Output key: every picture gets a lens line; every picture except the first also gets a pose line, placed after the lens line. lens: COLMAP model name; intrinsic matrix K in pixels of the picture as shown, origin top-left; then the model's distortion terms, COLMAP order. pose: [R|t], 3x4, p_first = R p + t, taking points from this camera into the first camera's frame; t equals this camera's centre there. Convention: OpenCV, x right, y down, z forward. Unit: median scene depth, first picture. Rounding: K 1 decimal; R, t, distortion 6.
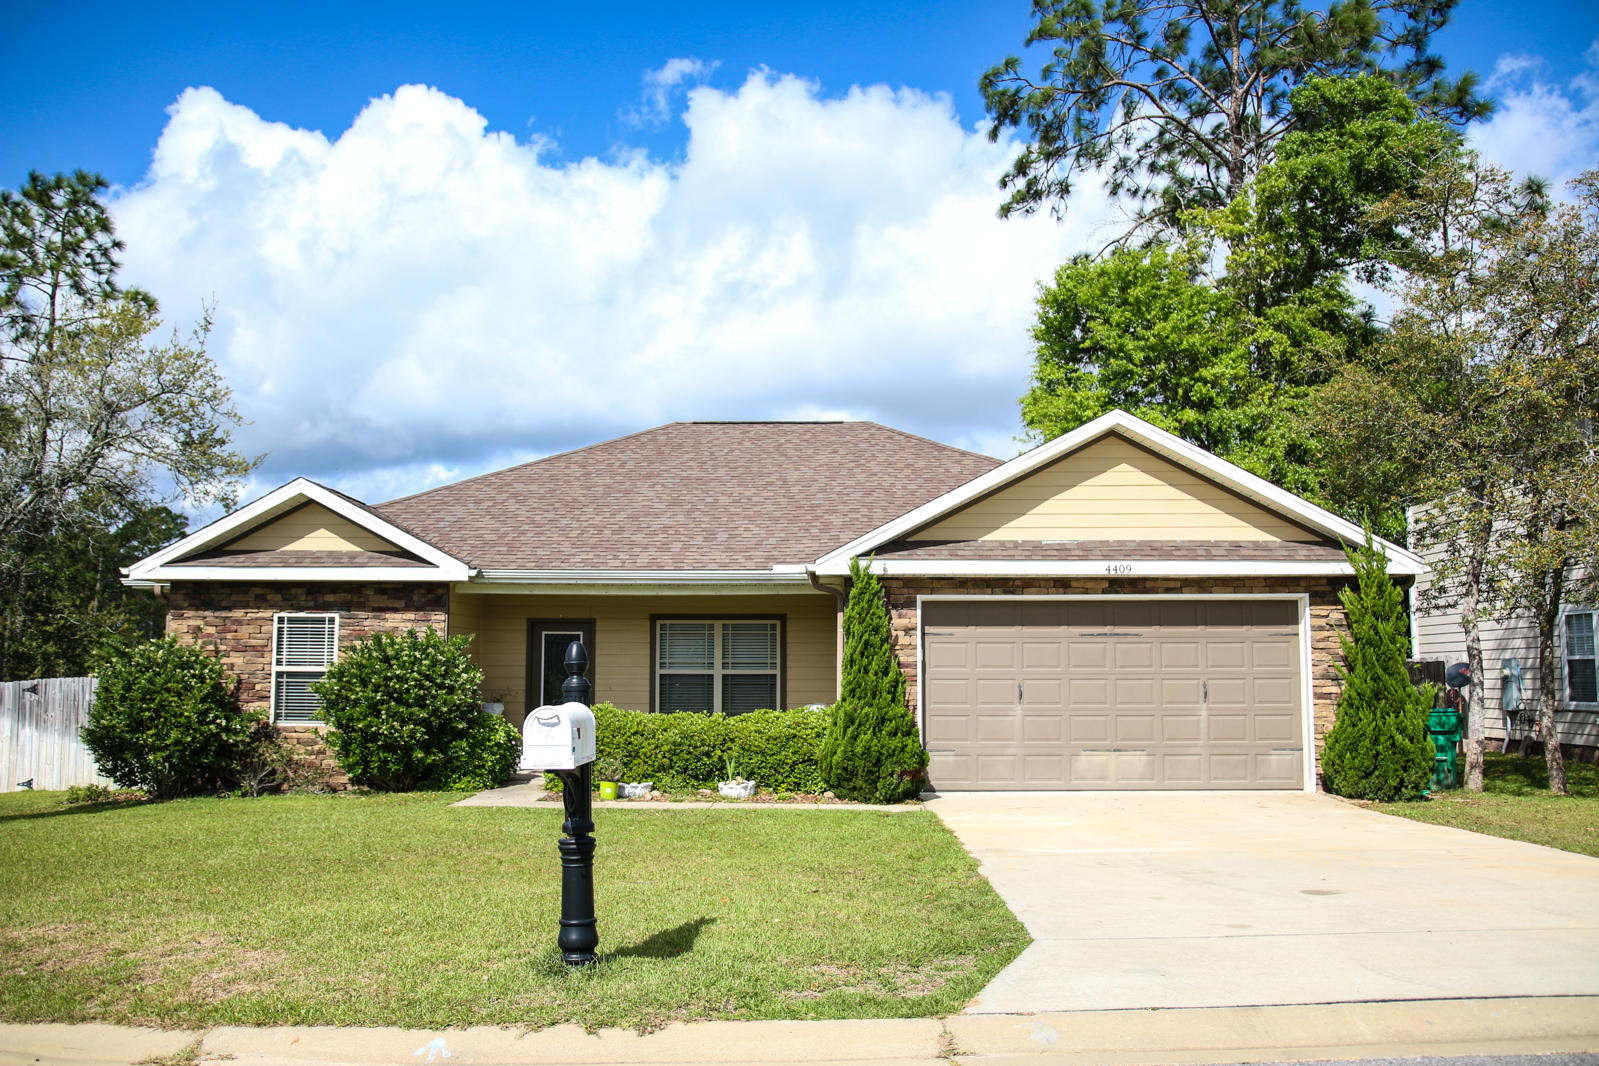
lens RADIAL K [[1321.2, 0, 802.2], [0, 1321.2, 531.7], [0, 0, 1]] dist [-0.088825, 0.073149]
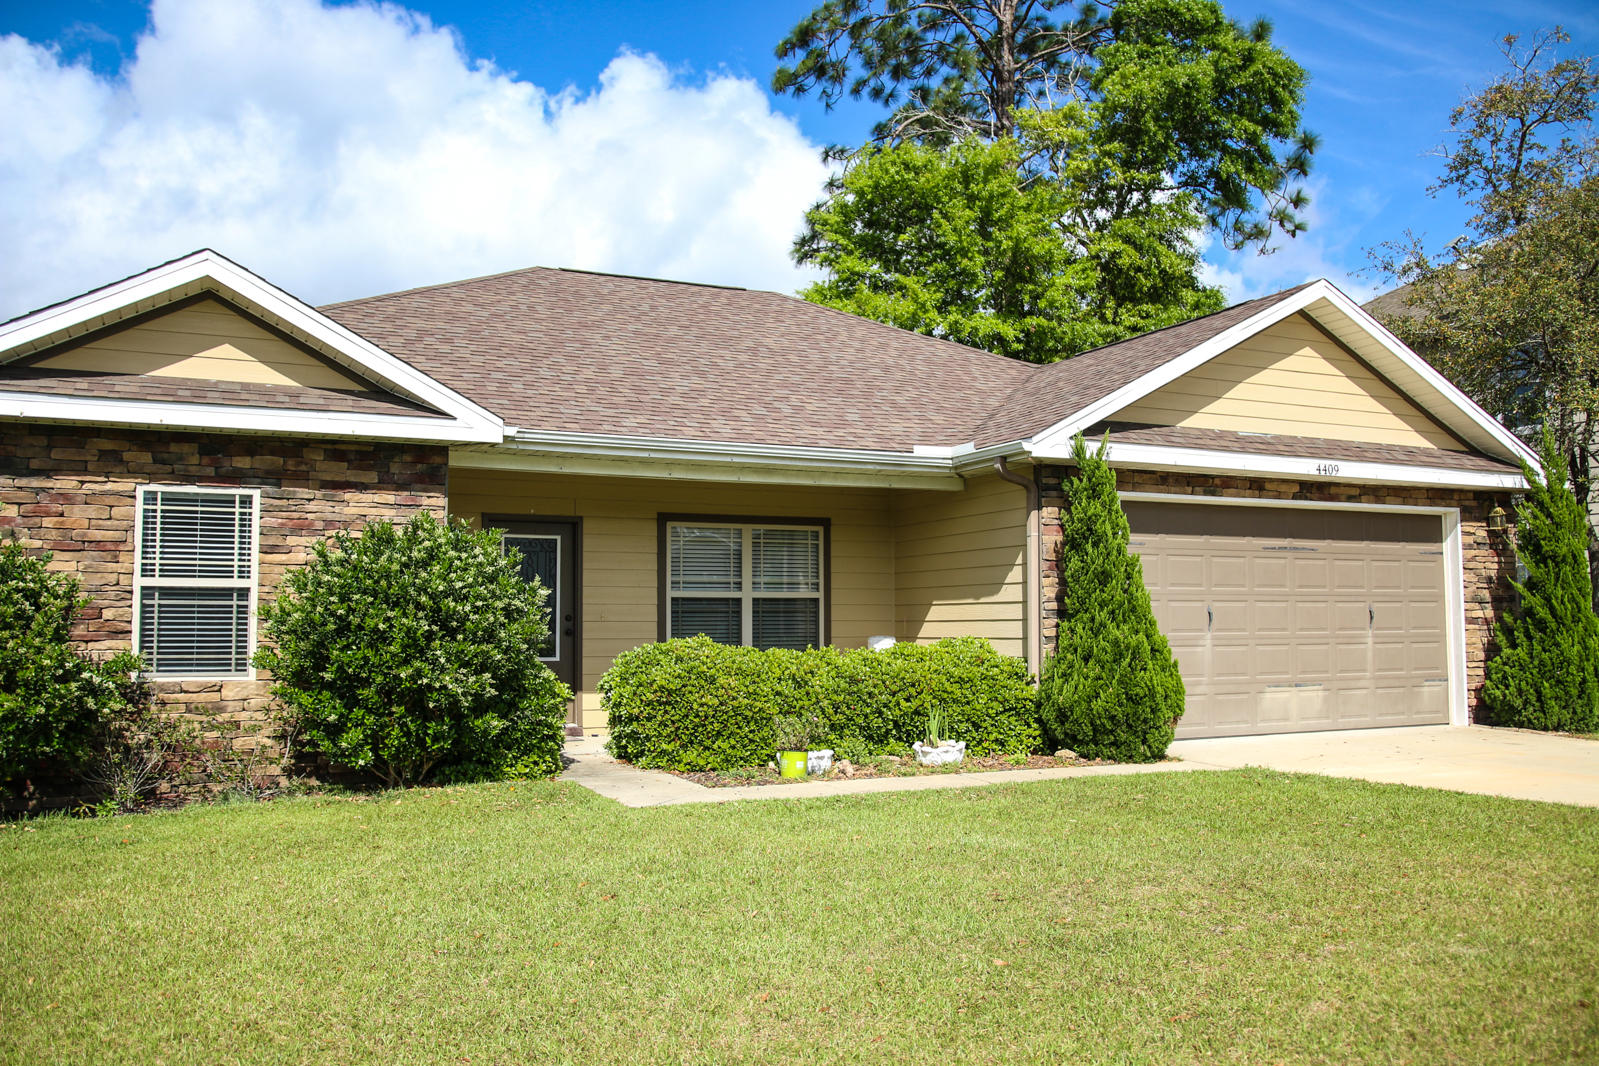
lens RADIAL K [[1321.2, 0, 797.8], [0, 1321.2, 535.2], [0, 0, 1]] dist [-0.088825, 0.073149]
pose [[0.898914, 0.025493, 0.437382, -0.399256], [-0.042907, 0.998629, 0.029976, 0.056058], [-0.436019, -0.045713, 0.898776, 0.371429]]
